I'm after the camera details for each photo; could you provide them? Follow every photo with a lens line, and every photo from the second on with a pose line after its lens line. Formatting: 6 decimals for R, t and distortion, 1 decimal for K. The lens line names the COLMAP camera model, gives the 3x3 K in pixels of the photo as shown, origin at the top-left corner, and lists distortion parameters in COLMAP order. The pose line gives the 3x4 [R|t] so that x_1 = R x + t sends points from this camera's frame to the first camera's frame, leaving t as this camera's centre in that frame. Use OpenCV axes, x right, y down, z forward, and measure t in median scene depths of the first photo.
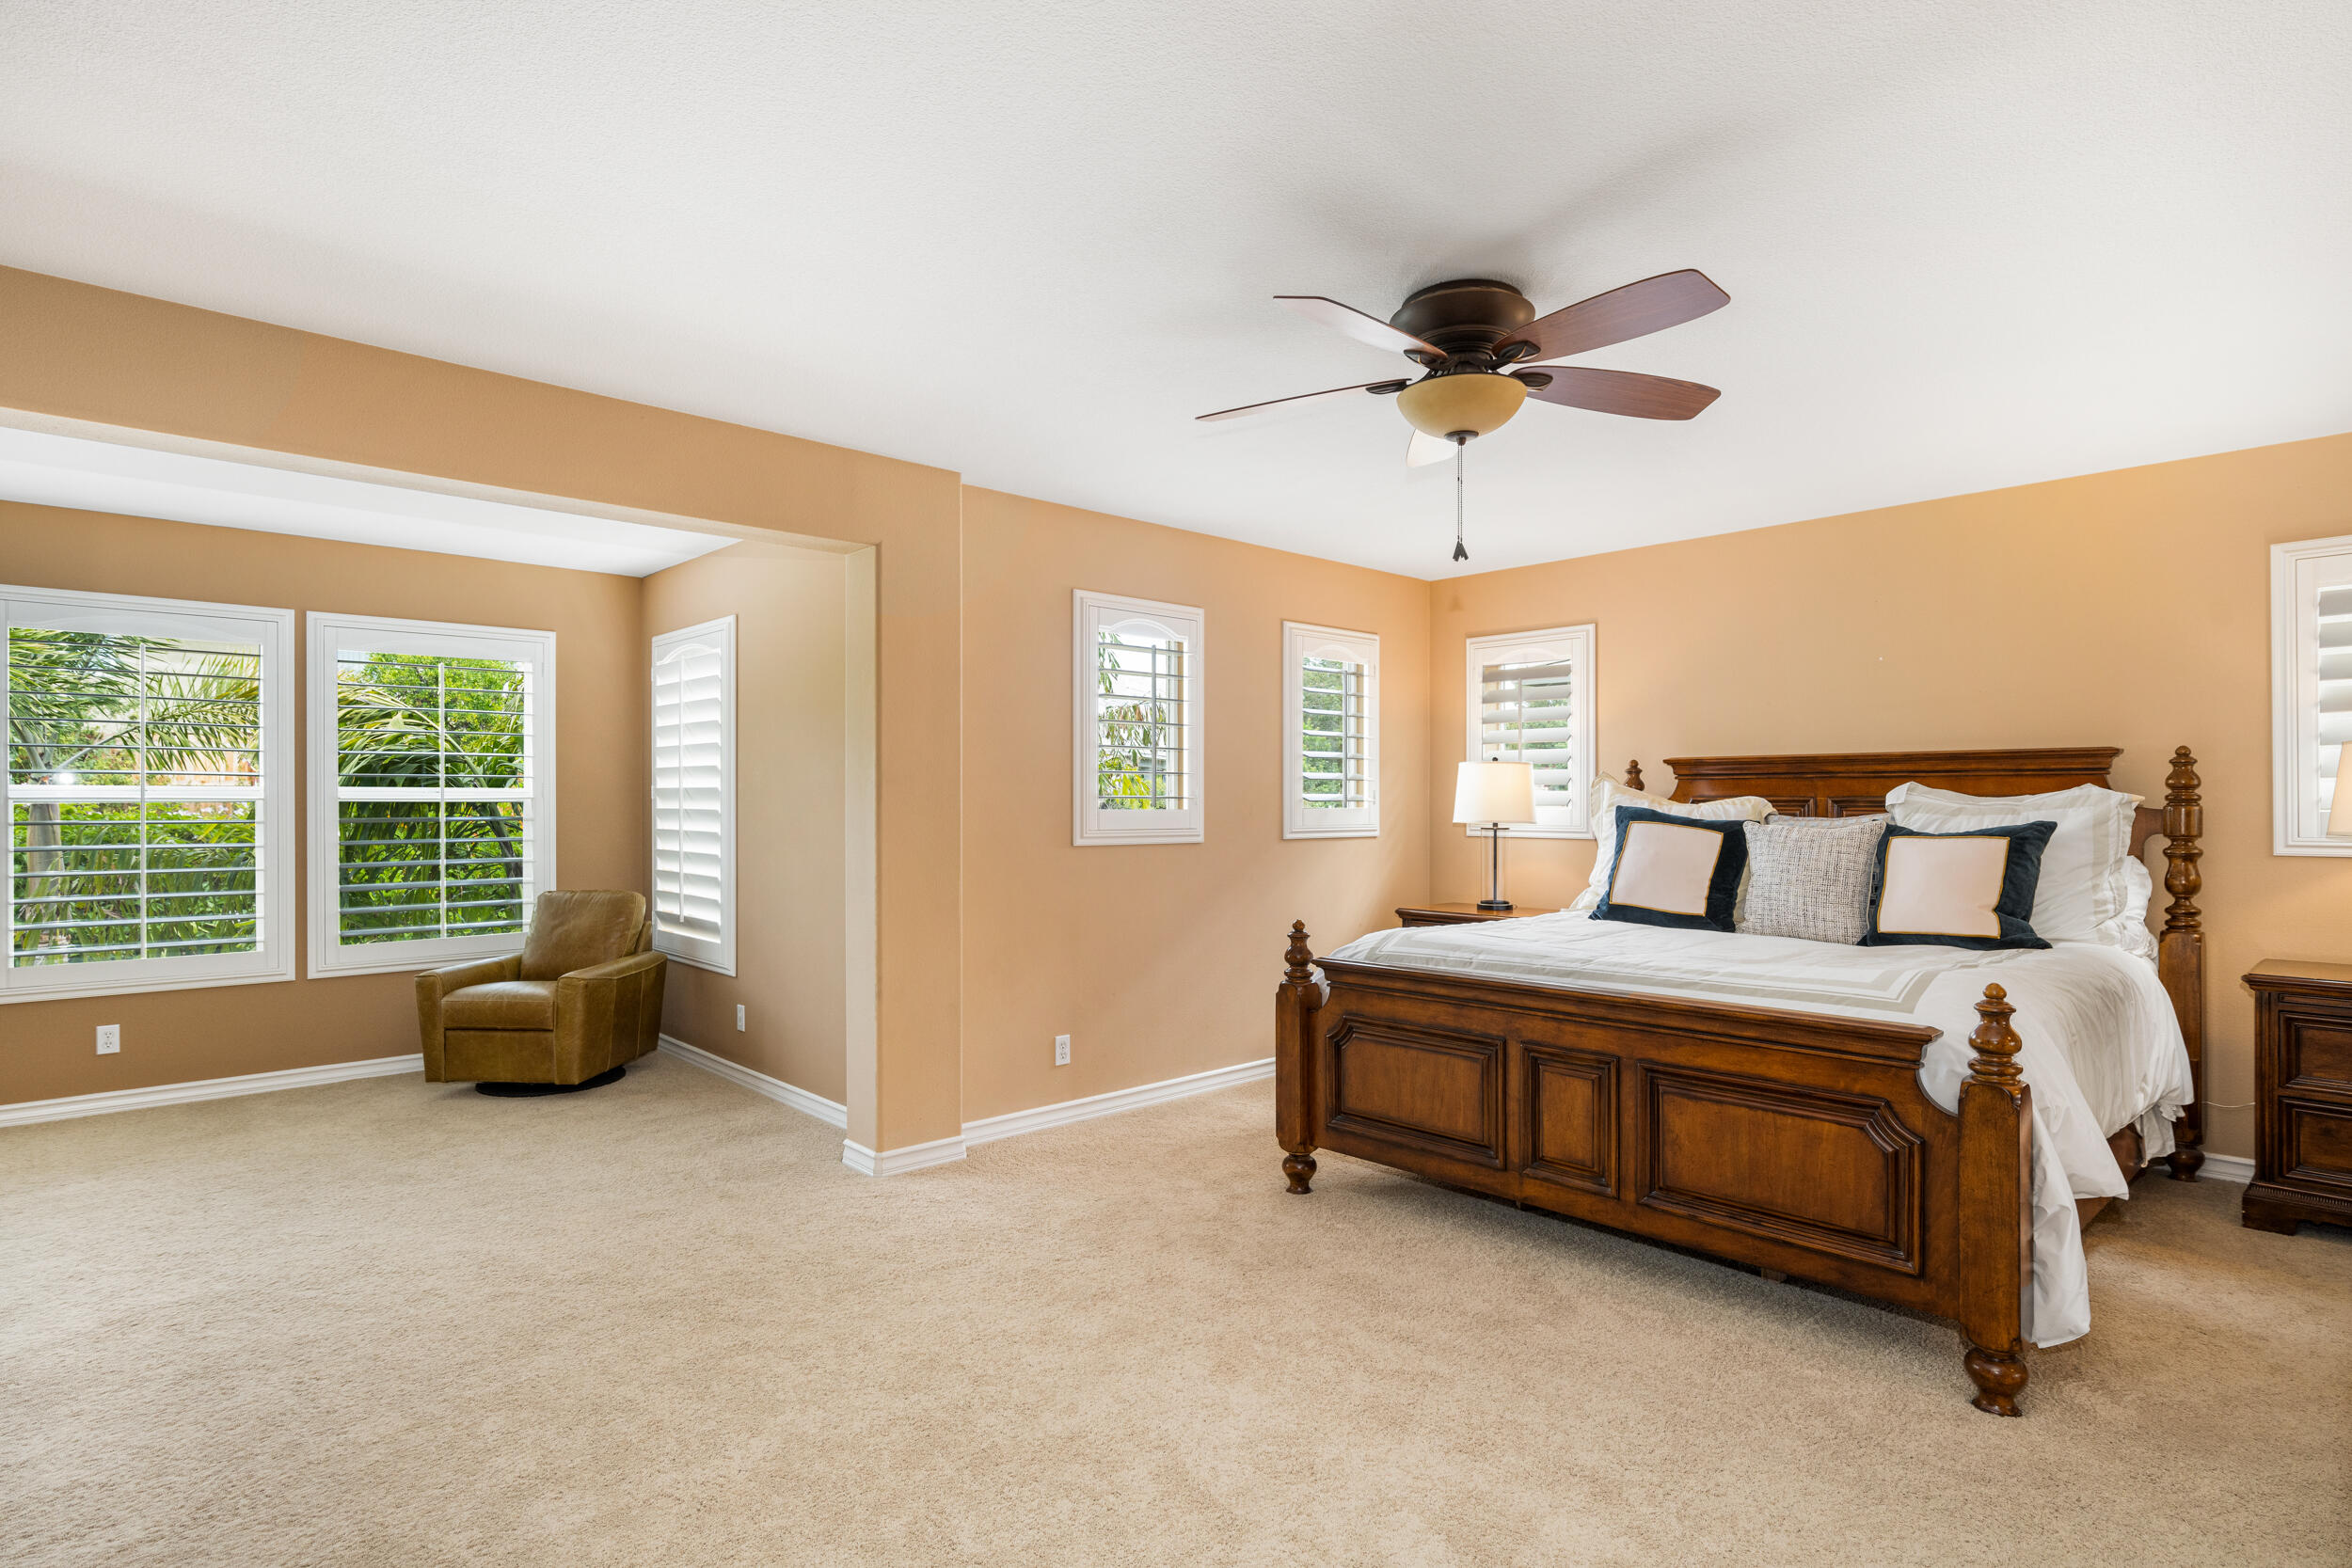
lens RADIAL K [[1233.7, 0, 1206.8], [0, 1233.7, 796.8], [0, 0, 1]] dist [-0.001716, 0.001306]
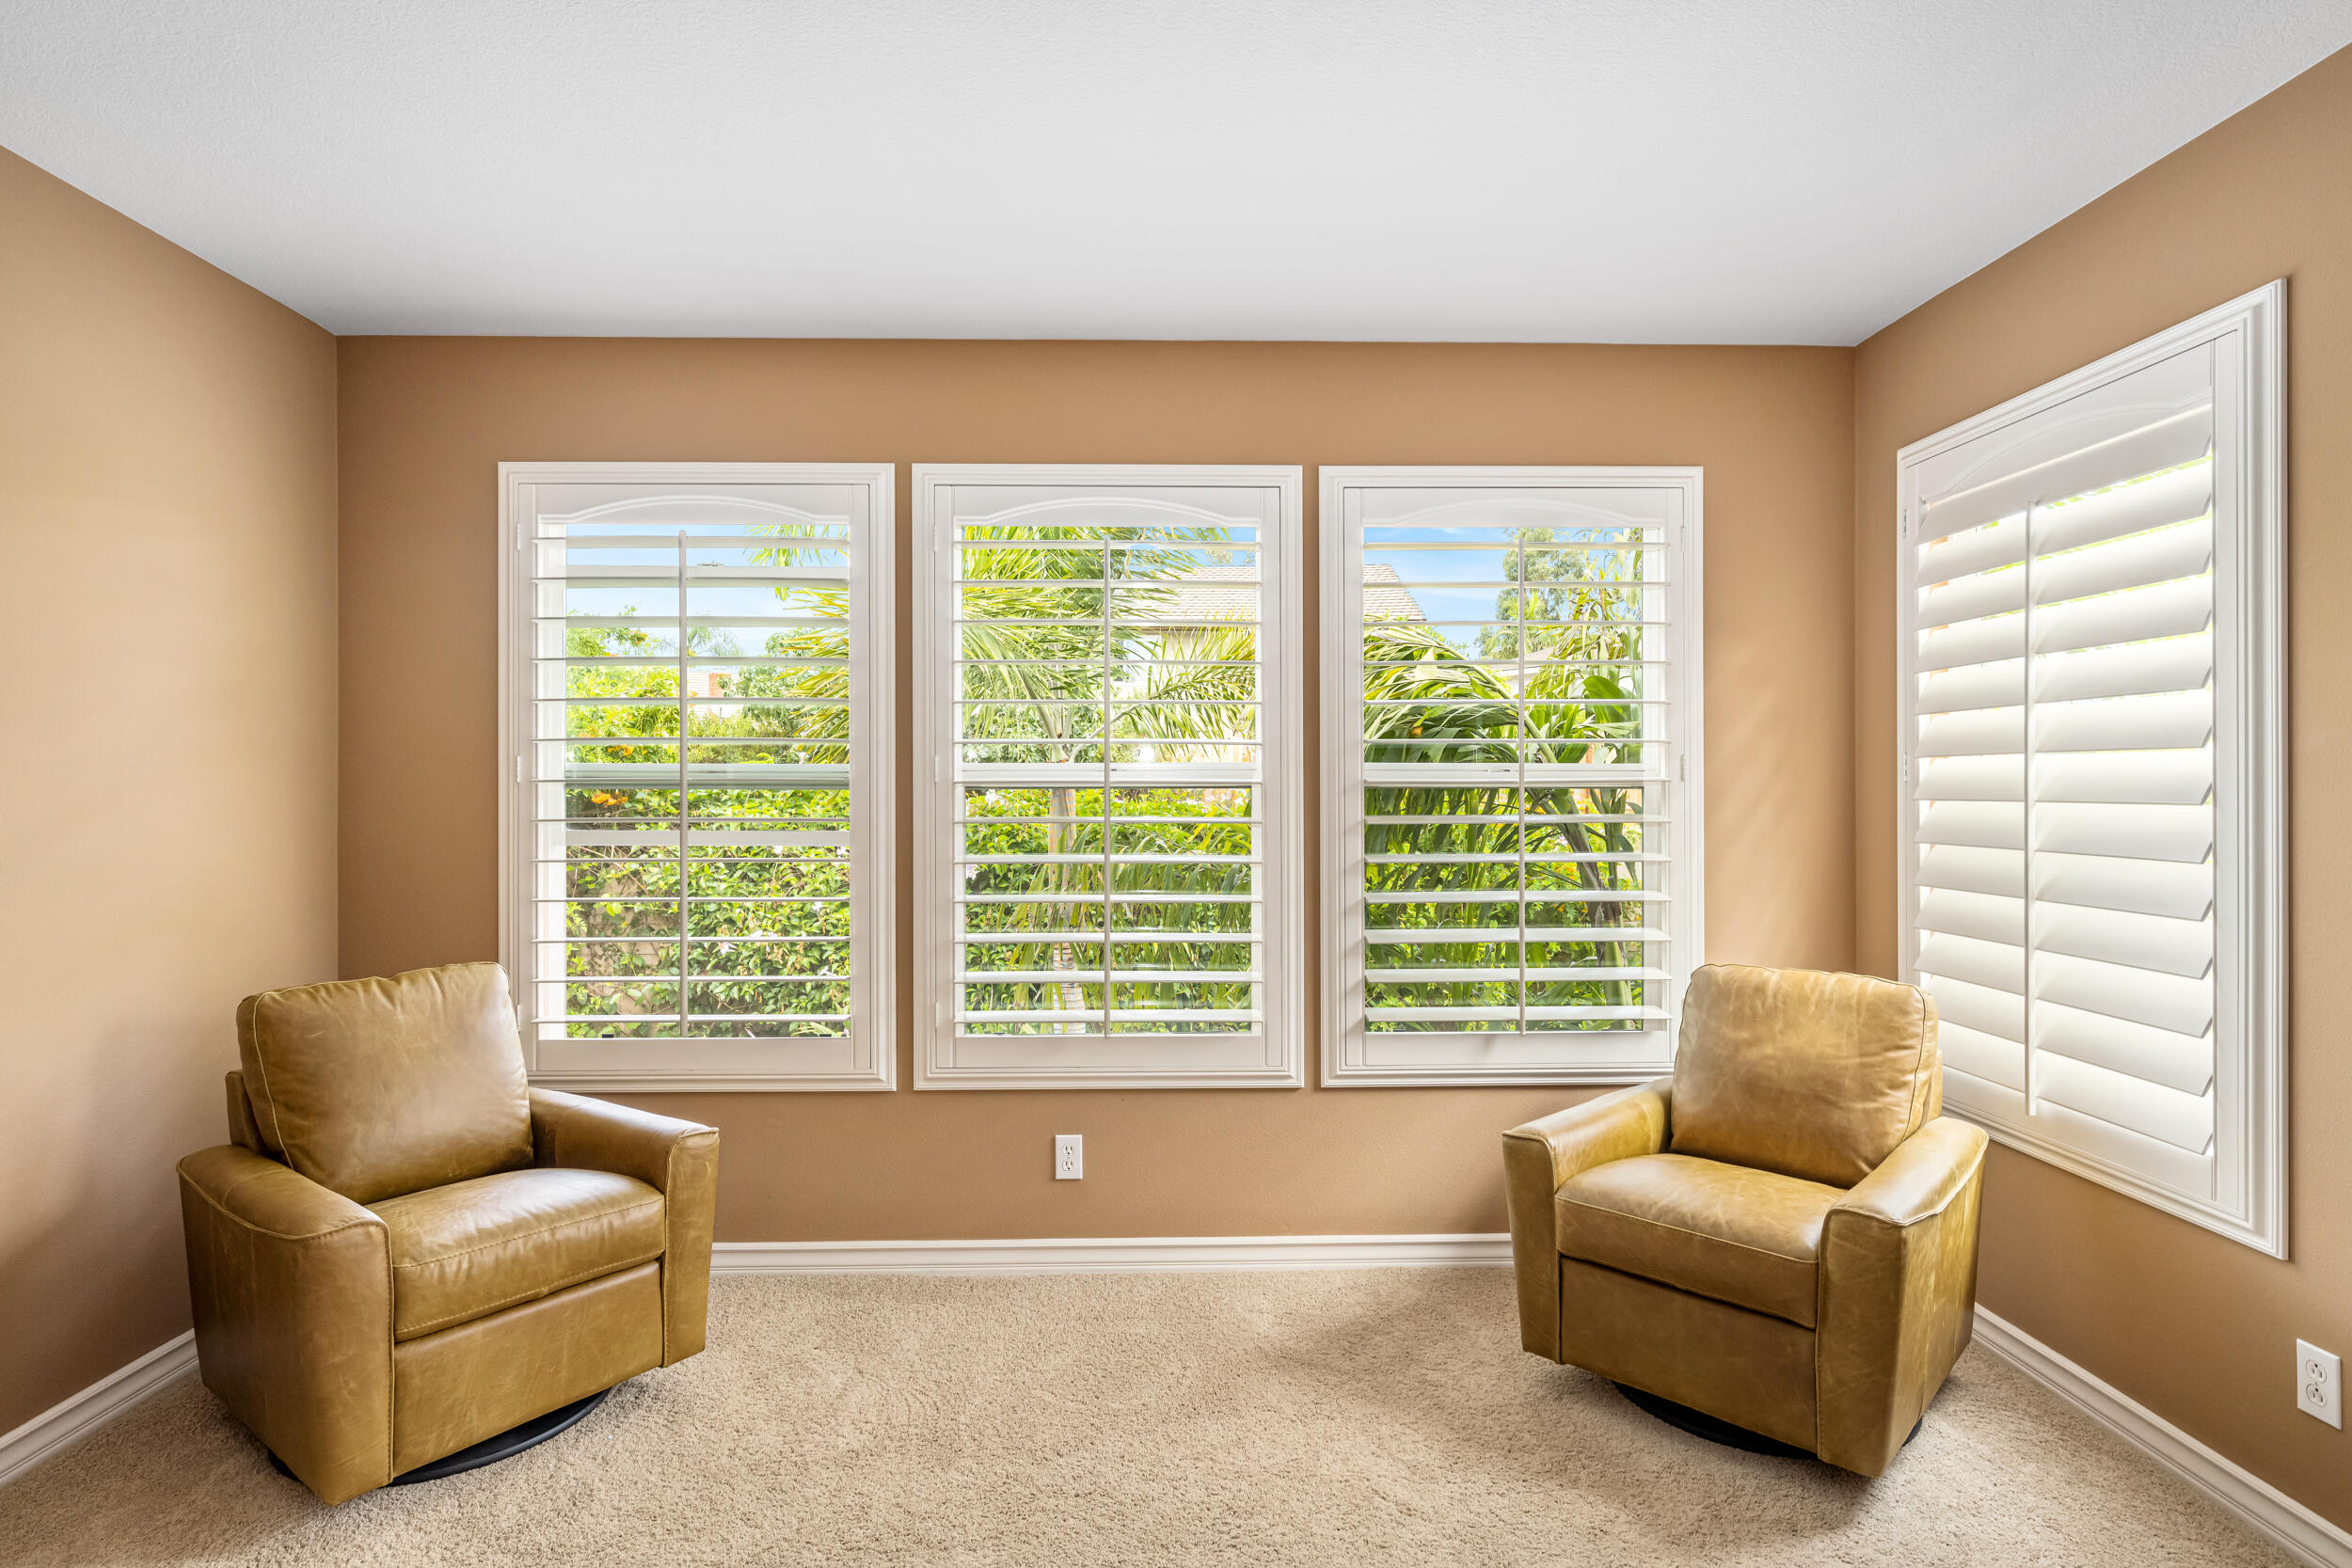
lens RADIAL K [[1233.7, 0, 1175.9], [0, 1233.7, 783.4], [0, 0, 1]] dist [-0.001716, 0.001306]
pose [[0.747787, 0.000039, -0.663938, -0.341810], [0.001638, 0.999997, 0.001904, 0.001415], [0.663936, -0.002511, 0.747785, 0.449485]]
